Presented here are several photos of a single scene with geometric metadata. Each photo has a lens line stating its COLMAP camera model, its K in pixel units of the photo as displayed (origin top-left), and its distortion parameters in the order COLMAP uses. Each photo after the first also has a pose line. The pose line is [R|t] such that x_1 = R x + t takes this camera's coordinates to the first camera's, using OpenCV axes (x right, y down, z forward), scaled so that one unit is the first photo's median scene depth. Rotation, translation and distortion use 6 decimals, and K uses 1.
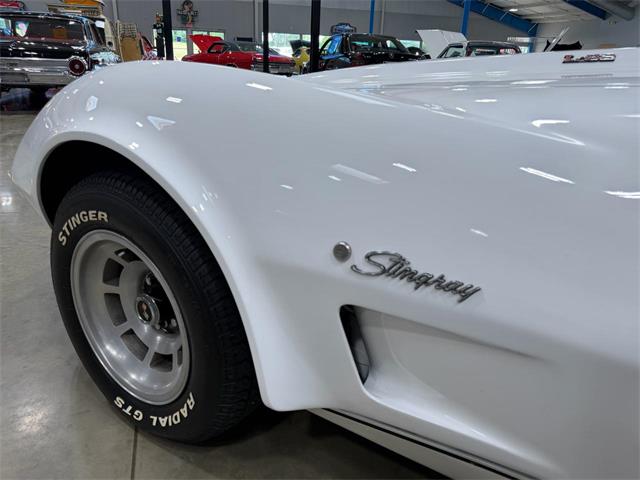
lens RADIAL K [[483.7, 0, 320.0], [0, 483.7, 240.0], [0, 0, 1]] dist [-0.002197, -0.001034]
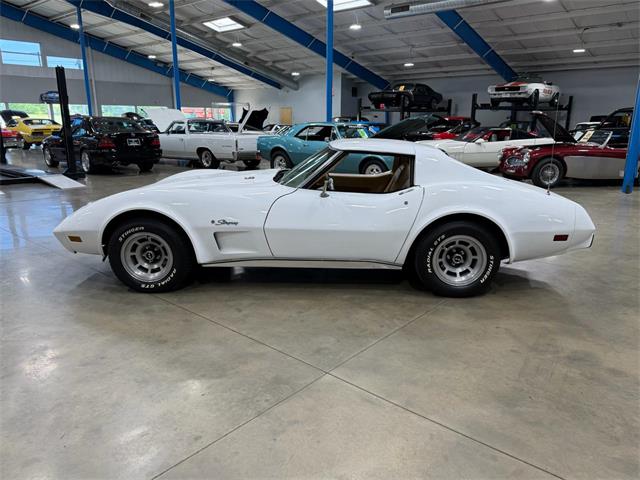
lens RADIAL K [[476.7, 0, 320.0], [0, 476.7, 240.0], [0, 0, 1]] dist [0.084148, -0.120891]
pose [[0.846561, -0.165979, 0.505752, -0.096697], [0.214907, 0.975836, -0.039474, 0.040057], [-0.486979, 0.142107, 0.861776, -0.239516]]
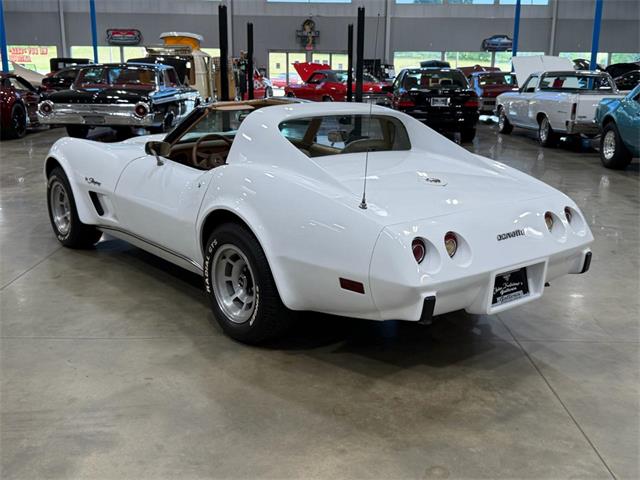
lens RADIAL K [[694.3, 0, 320.0], [0, 694.3, 240.0], [0, 0, 1]] dist [0.064795, -0.032214]
pose [[0.957759, 0.039838, -0.284798, 0.248360], [-0.074688, 0.990833, -0.112573, 0.071920], [0.277702, 0.129089, 0.951955, -0.284466]]
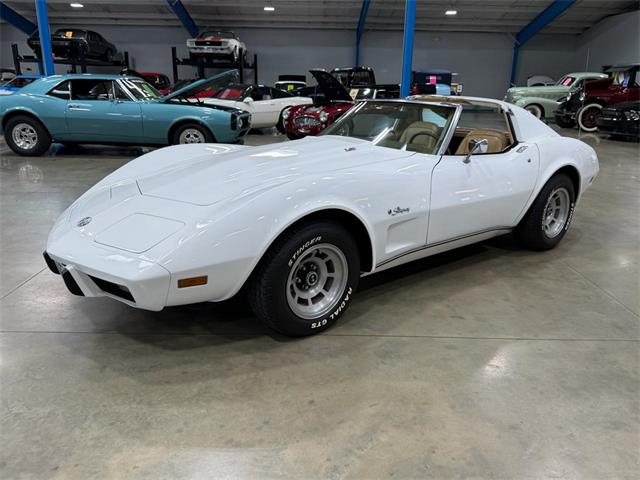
lens RADIAL K [[514.6, 0, 320.0], [0, 514.6, 240.0], [0, 0, 1]] dist [0.086492, -0.143954]
pose [[0.288761, -0.314921, 0.904125, -0.229087], [0.330546, 0.919078, 0.214559, -0.048924], [-0.898530, 0.236899, 0.369490, 0.001448]]
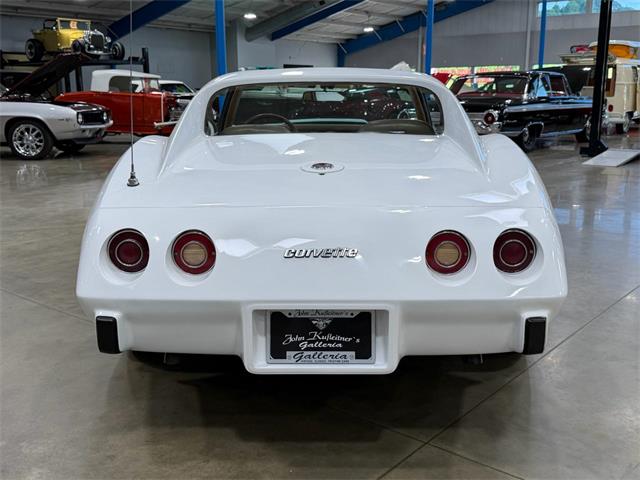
lens RADIAL K [[694.3, 0, 320.0], [0, 694.3, 240.0], [0, 0, 1]] dist [0.064795, -0.032214]
pose [[0.558001, 0.135960, -0.818627, 0.371123], [-0.270878, 0.962294, -0.024818, 0.035958], [0.784385, 0.235597, 0.573789, -0.104219]]
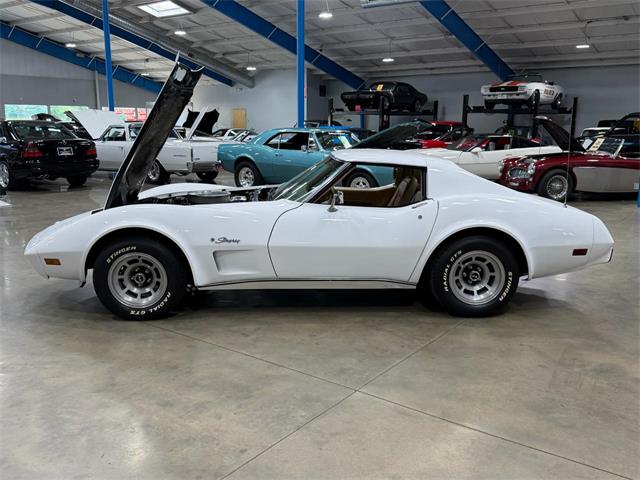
lens RADIAL K [[596.0, 0, 320.0], [0, 596.0, 240.0], [0, 0, 1]] dist [0.137534, -0.269517]
pose [[0.803942, -0.149422, 0.575630, -0.149864], [0.232879, 0.969722, -0.073526, 0.042473], [-0.547215, 0.193162, 0.814398, -0.264627]]
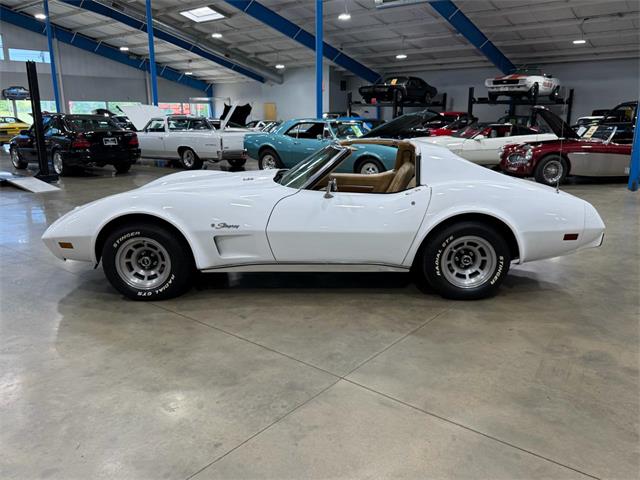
lens RADIAL K [[514.6, 0, 320.0], [0, 514.6, 240.0], [0, 0, 1]] dist [0.086492, -0.143954]
pose [[0.830157, -0.172815, 0.530070, -0.113102], [0.229097, 0.972509, -0.041733, 0.038816], [-0.508285, 0.156082, 0.846926, -0.243986]]
